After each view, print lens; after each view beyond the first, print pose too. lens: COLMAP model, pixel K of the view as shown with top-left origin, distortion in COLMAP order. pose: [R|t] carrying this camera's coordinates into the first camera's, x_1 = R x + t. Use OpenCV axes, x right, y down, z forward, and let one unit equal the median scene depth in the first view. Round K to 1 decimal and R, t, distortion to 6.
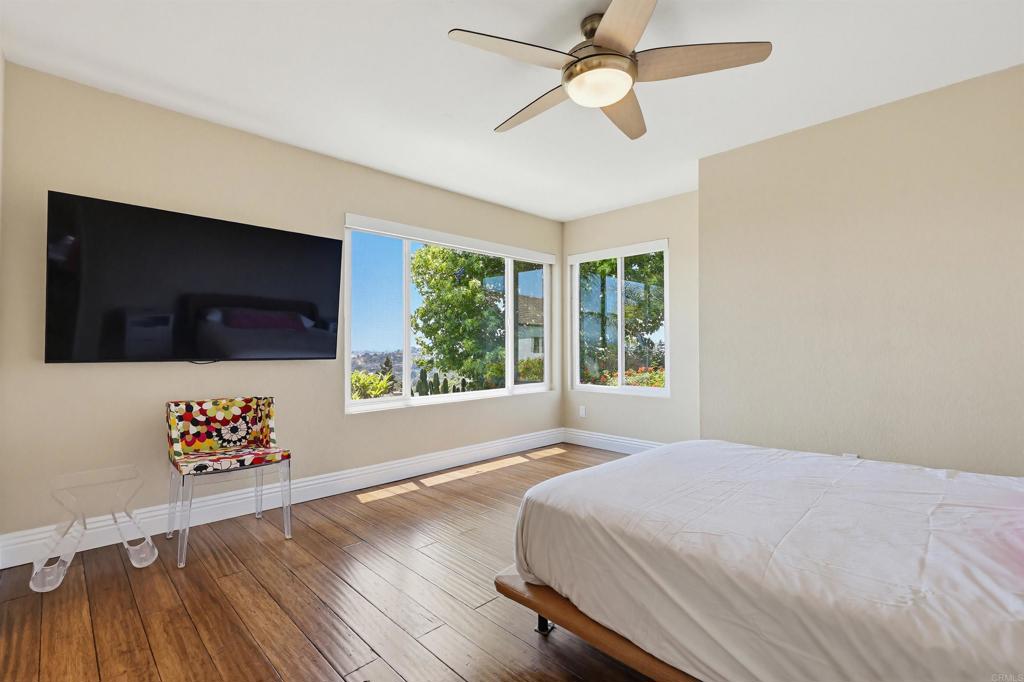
lens RADIAL K [[458.9, 0, 526.0], [0, 458.9, 325.3], [0, 0, 1]] dist [0.000414, -0.000062]
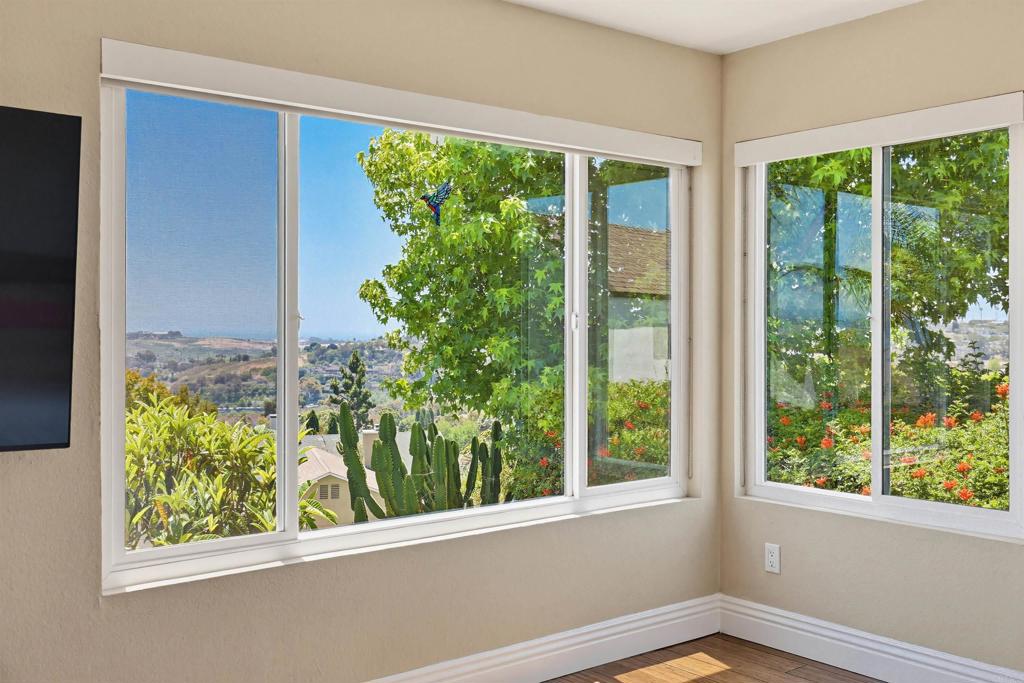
lens RADIAL K [[995.3, 0, 509.9], [0, 995.3, 297.1], [0, 0, 1]] dist [0.007403, -0.003390]
pose [[0.990390, 0.006081, -0.138167, 0.011438], [-0.004768, 0.999940, 0.009833, -0.017441], [0.138219, -0.009079, 0.990360, 0.088556]]
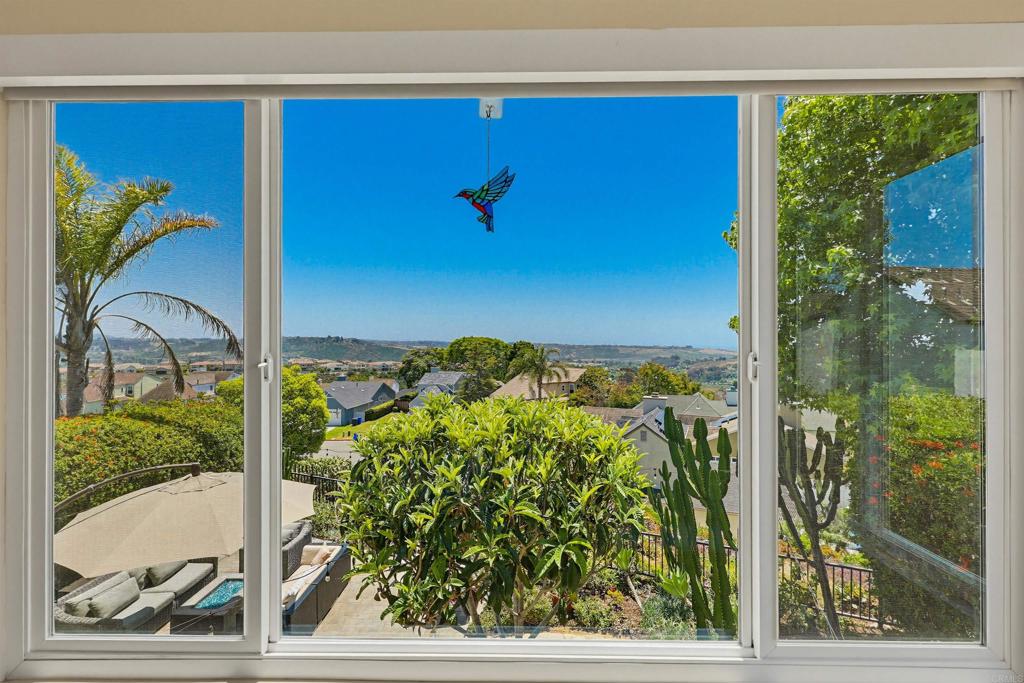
lens RADIAL K [[469.0, 0, 513.3], [0, 469.0, 340.8], [0, 0, 1]] dist [-0.000895, -0.000613]
pose [[0.683600, 0.001615, -0.729855, 0.026825], [0.025890, 0.999315, 0.026460, -0.015037], [0.729398, -0.036984, 0.683089, 0.372334]]
